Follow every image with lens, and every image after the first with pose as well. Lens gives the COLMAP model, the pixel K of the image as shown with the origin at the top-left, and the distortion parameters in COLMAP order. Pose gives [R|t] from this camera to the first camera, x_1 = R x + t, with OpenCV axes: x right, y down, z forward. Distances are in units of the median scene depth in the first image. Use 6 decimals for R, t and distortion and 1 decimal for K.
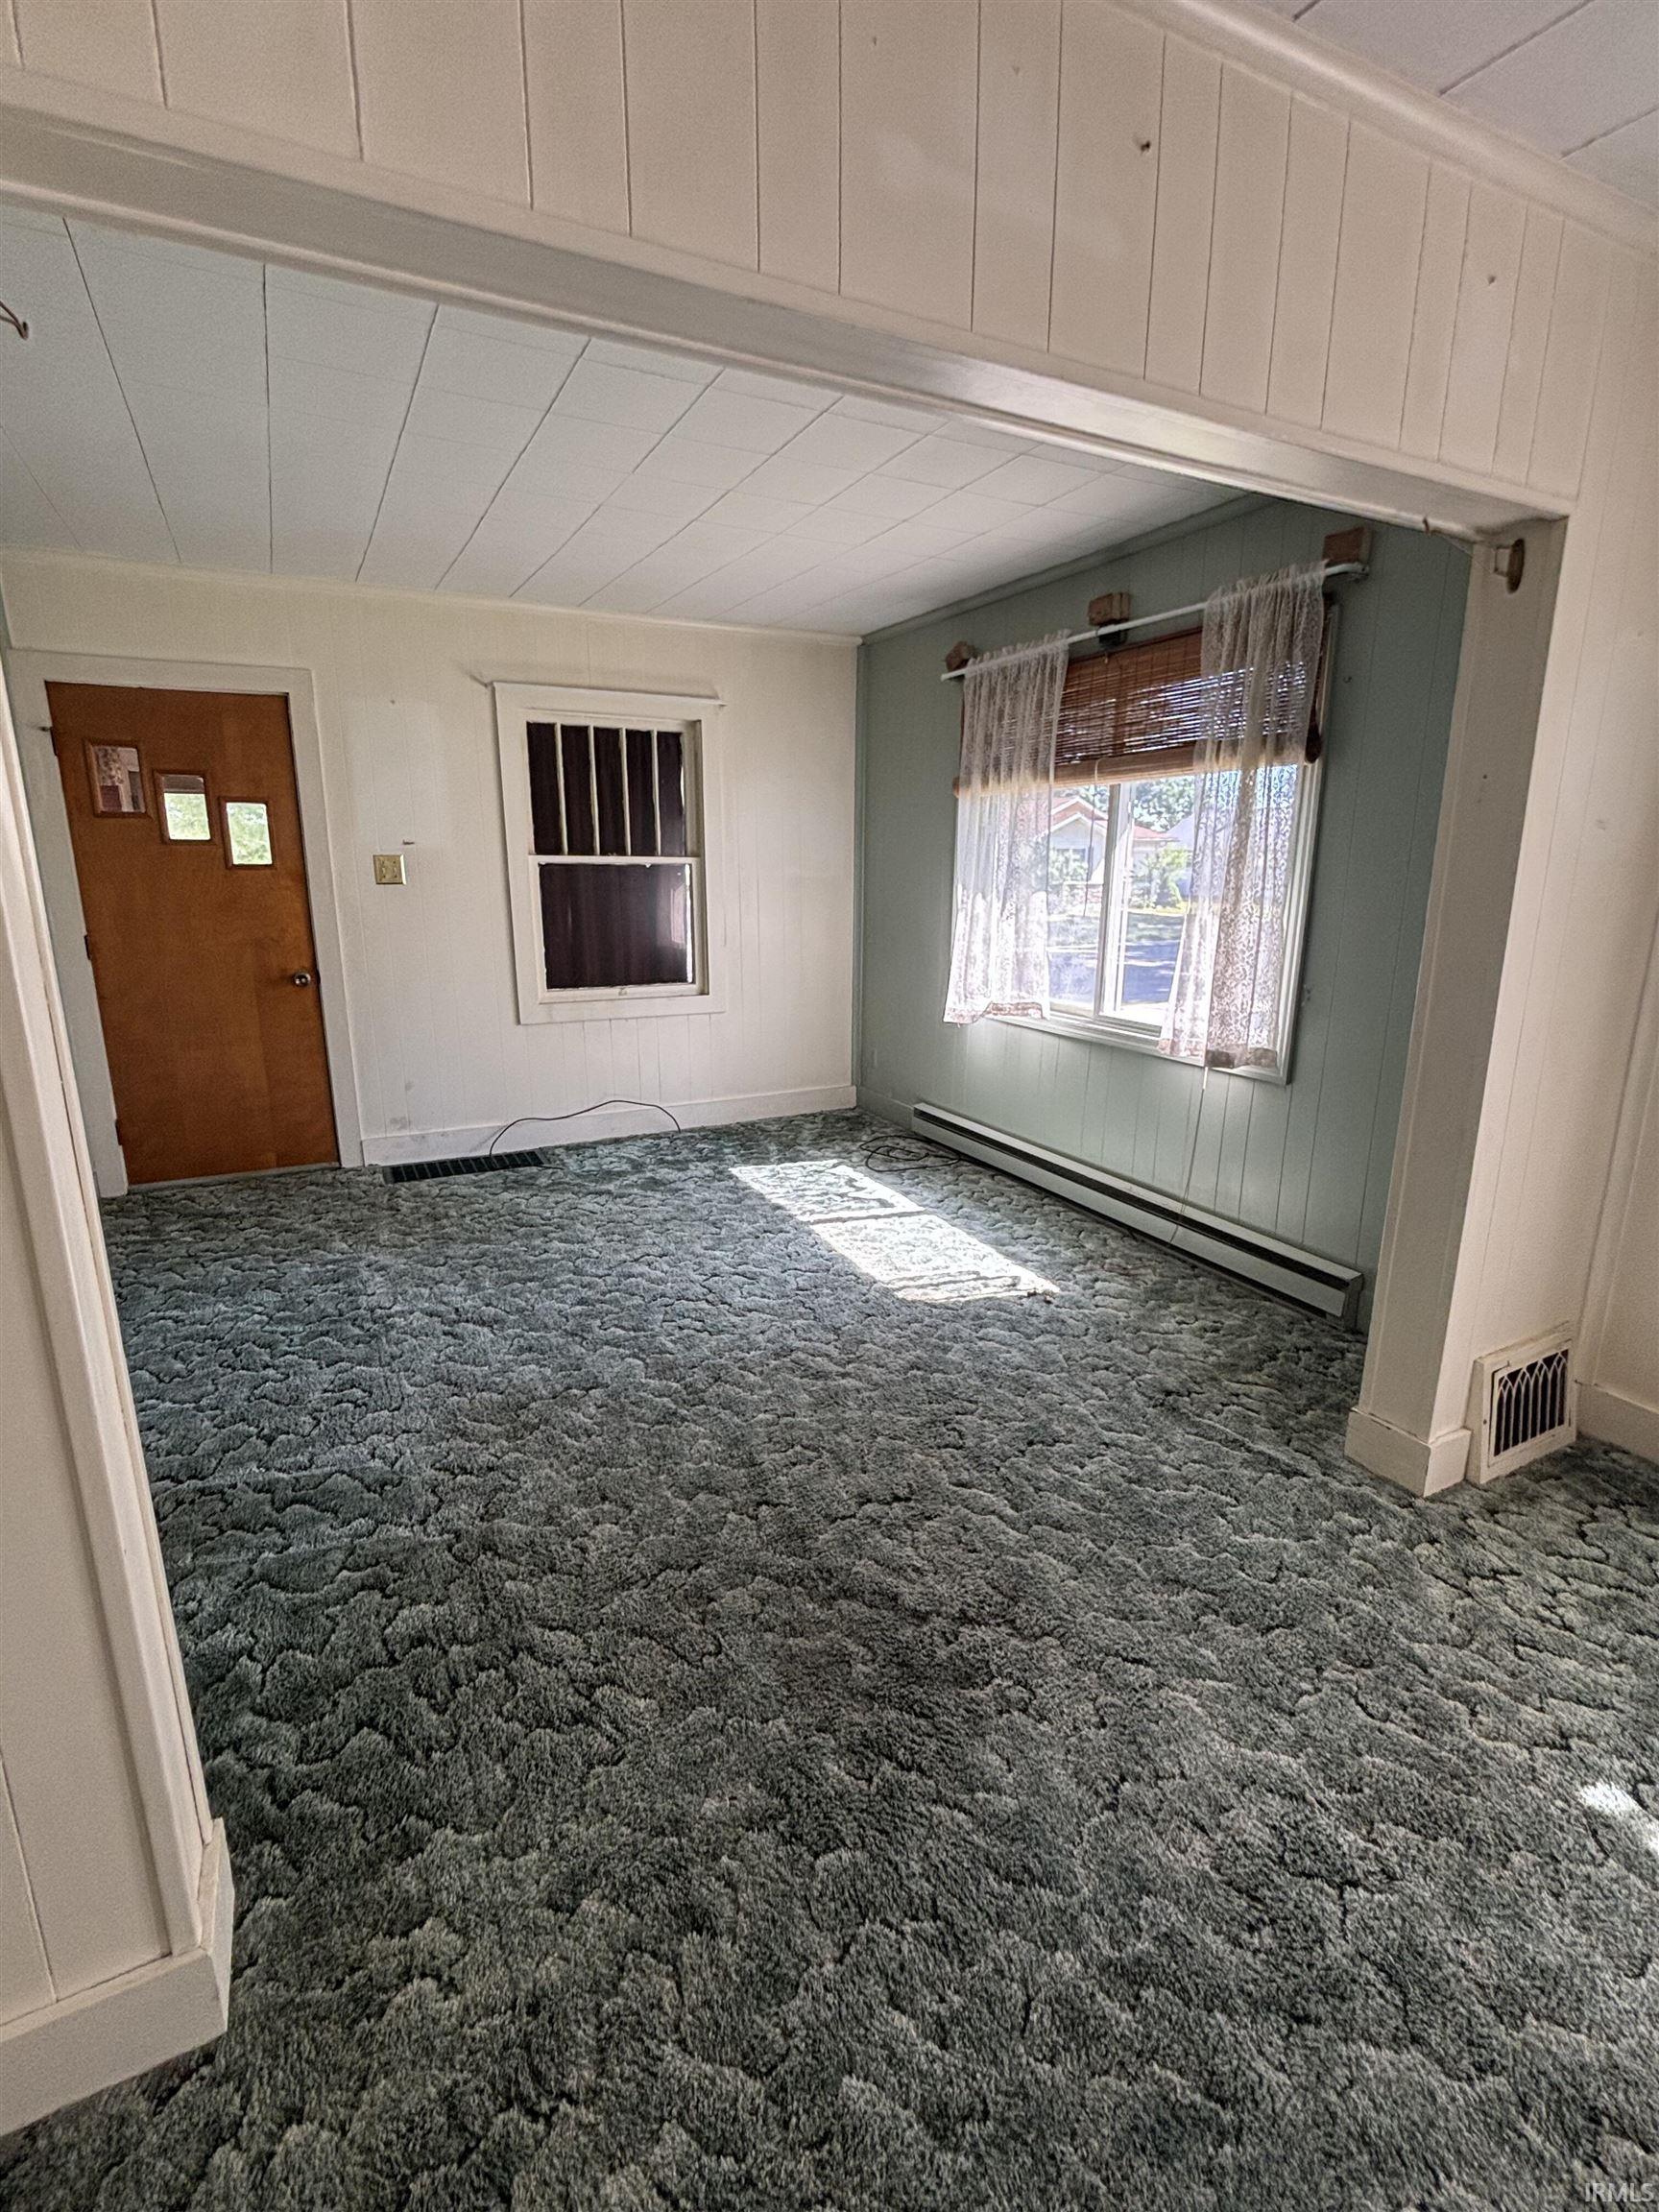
lens RADIAL K [[995.0, 0, 829.5], [0, 995.0, 1106.0], [0, 0, 1]] dist [-0.000463, 0.000274]
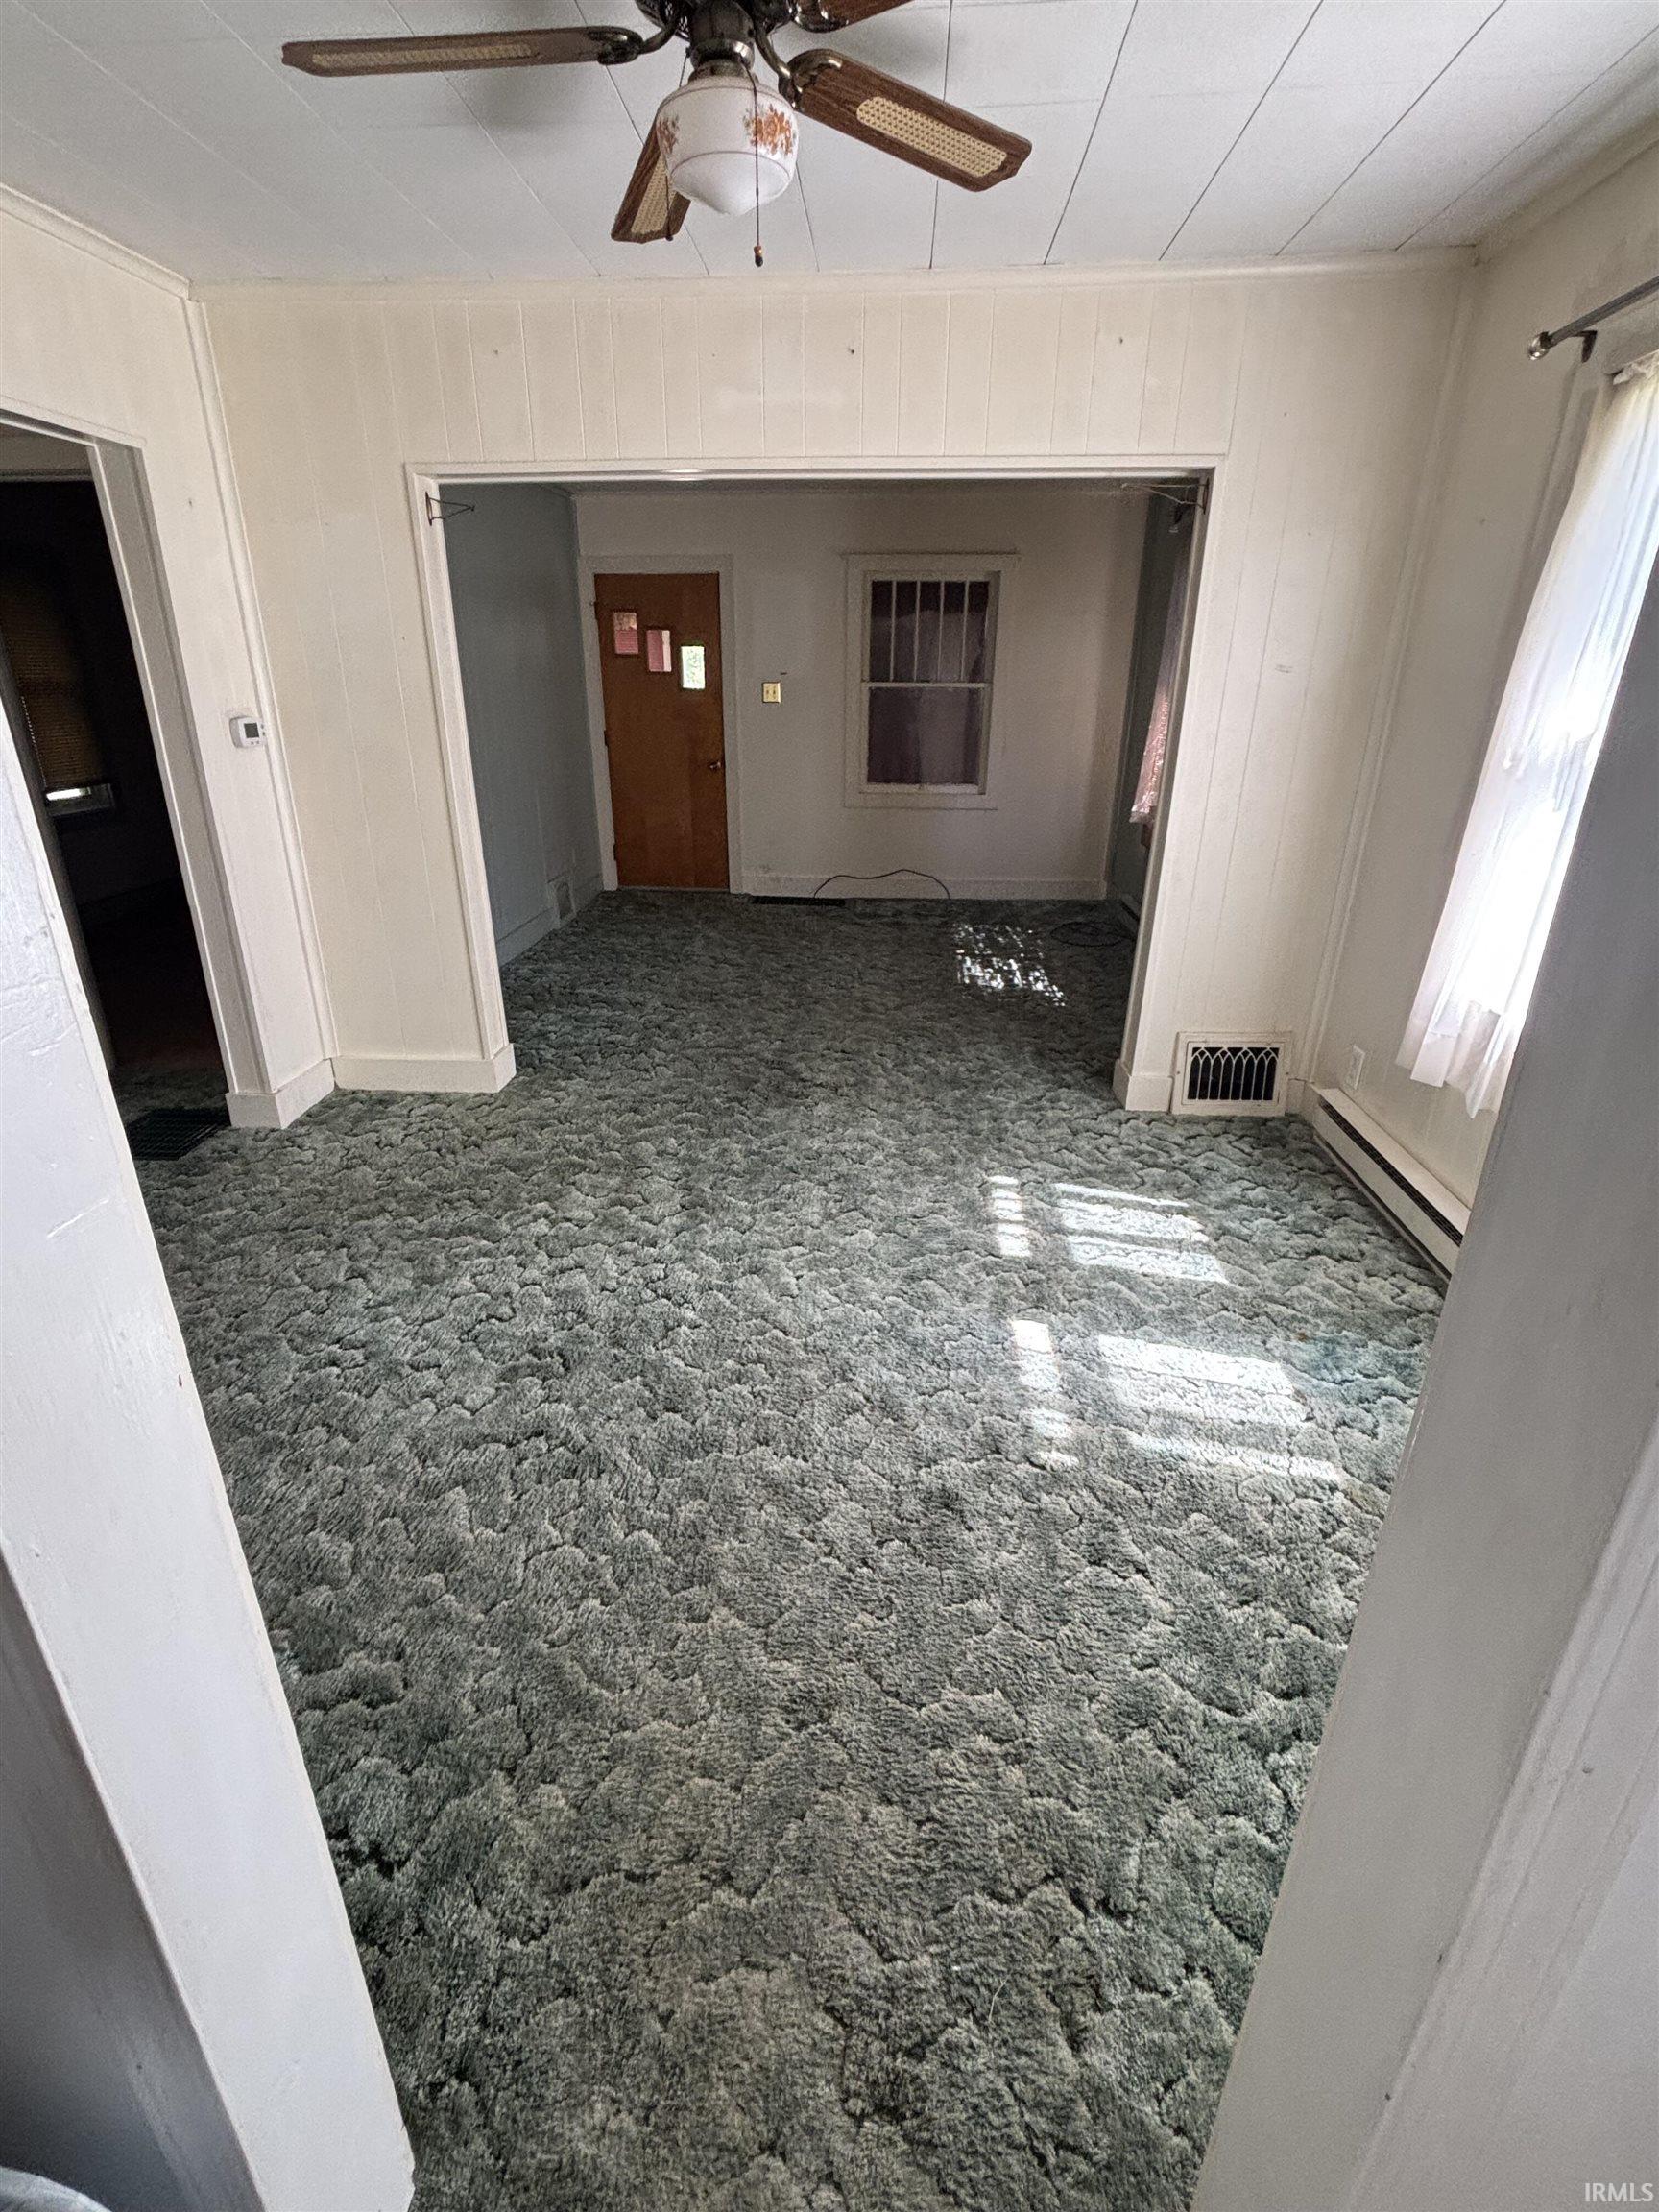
lens RADIAL K [[987.8, 0, 829.5], [0, 987.8, 1106.0], [0, 0, 1]] dist [0.017370, 0.000003]
pose [[0.853410, 0.207445, -0.478183, 0.923437], [-0.129603, 0.973032, 0.190819, 0.141686], [0.504871, -0.100873, 0.857280, -0.586309]]
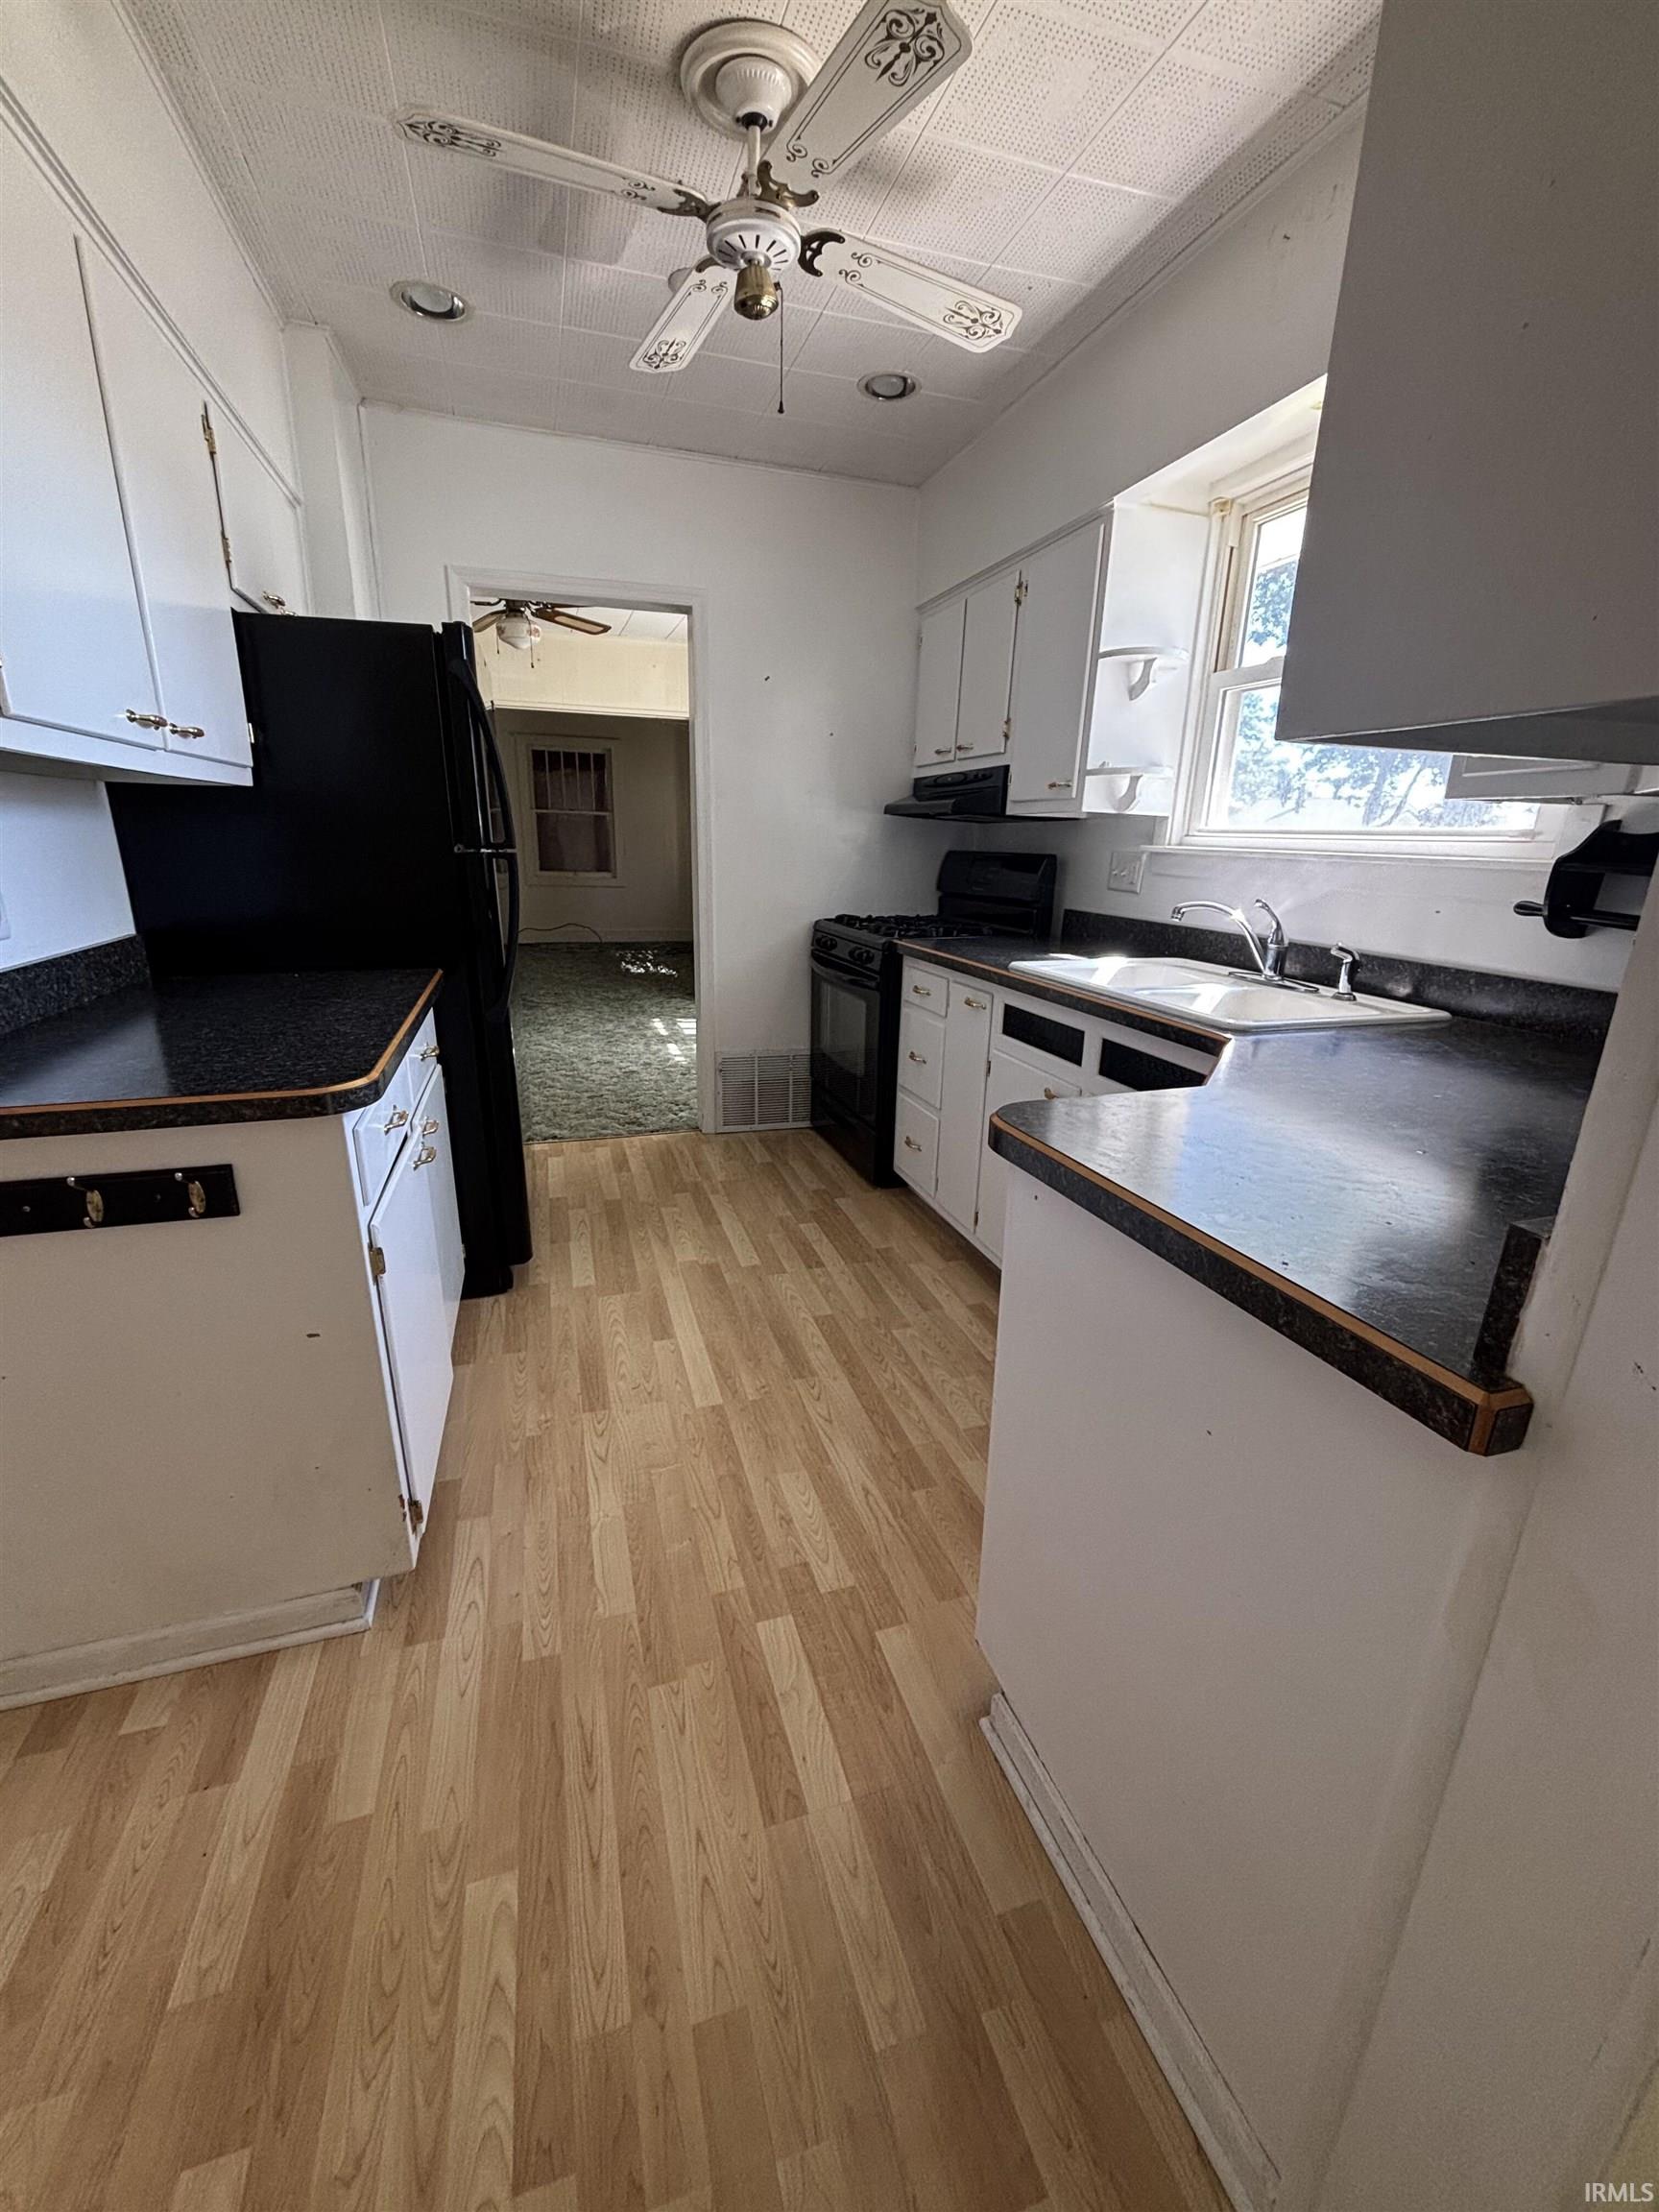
lens RADIAL K [[883.9, 0, 829.5], [0, 883.9, 1106.0], [0, 0, 1]] dist [-0.000104, -0.000009]
pose [[0.986047, 0.070355, -0.150866, 1.463838], [-0.060467, 0.995771, 0.069164, 0.488537], [0.155094, -0.059076, 0.986132, -1.869298]]
